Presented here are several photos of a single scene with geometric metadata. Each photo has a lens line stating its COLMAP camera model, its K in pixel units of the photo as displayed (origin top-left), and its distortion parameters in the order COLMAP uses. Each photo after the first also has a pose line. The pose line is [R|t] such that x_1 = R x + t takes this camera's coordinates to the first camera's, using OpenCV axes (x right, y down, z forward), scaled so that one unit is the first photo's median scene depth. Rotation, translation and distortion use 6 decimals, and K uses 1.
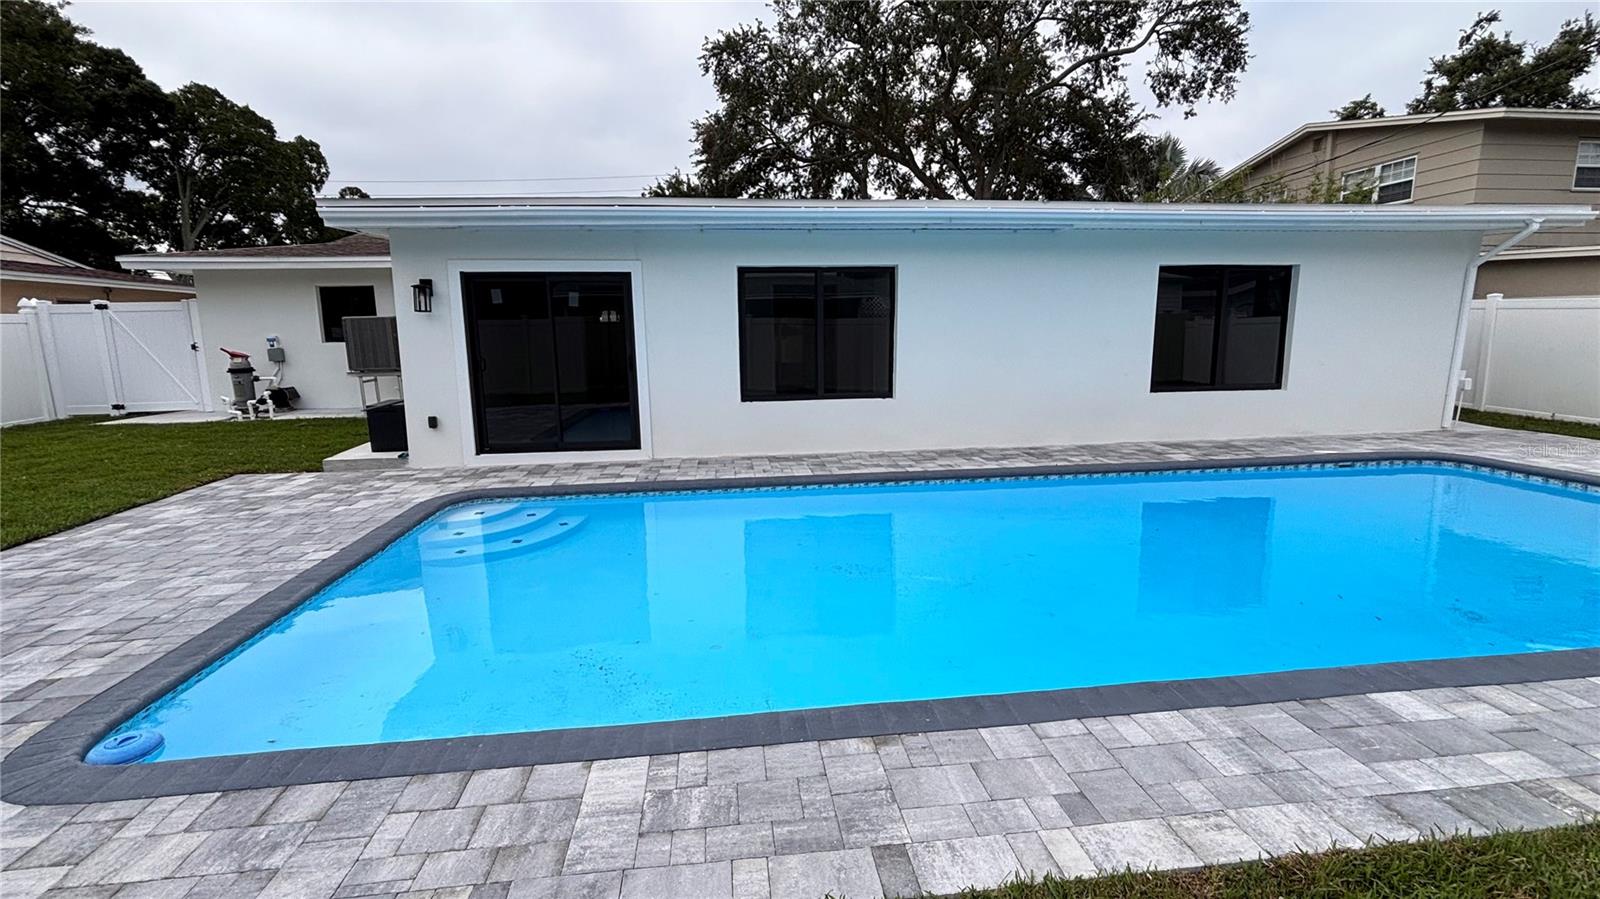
lens RADIAL K [[714.9, 0, 801.6], [0, 714.9, 450.2], [0, 0, 1]] dist [-0.001360, -0.000247]
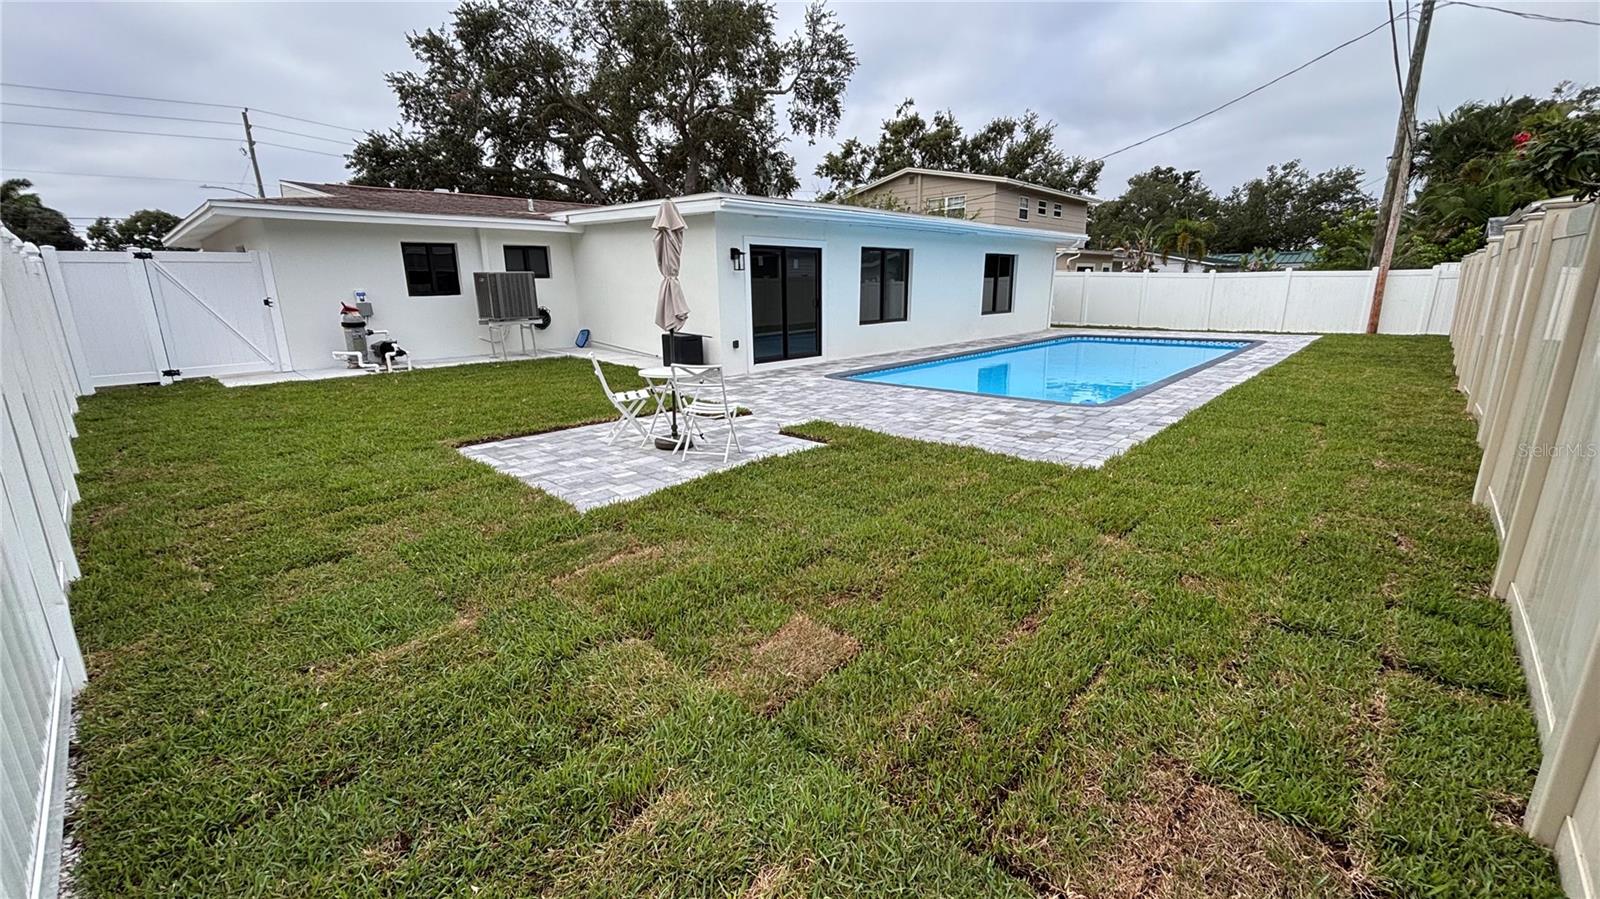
lens RADIAL K [[644.0, 0, 798.6], [0, 644.0, 447.3], [0, 0, 1]] dist [-0.003980, -0.000234]
pose [[0.768770, -0.153547, 0.620819, -0.761333], [0.109331, 0.988013, 0.108979, 0.024209], [-0.630111, -0.015905, 0.776342, -0.081749]]
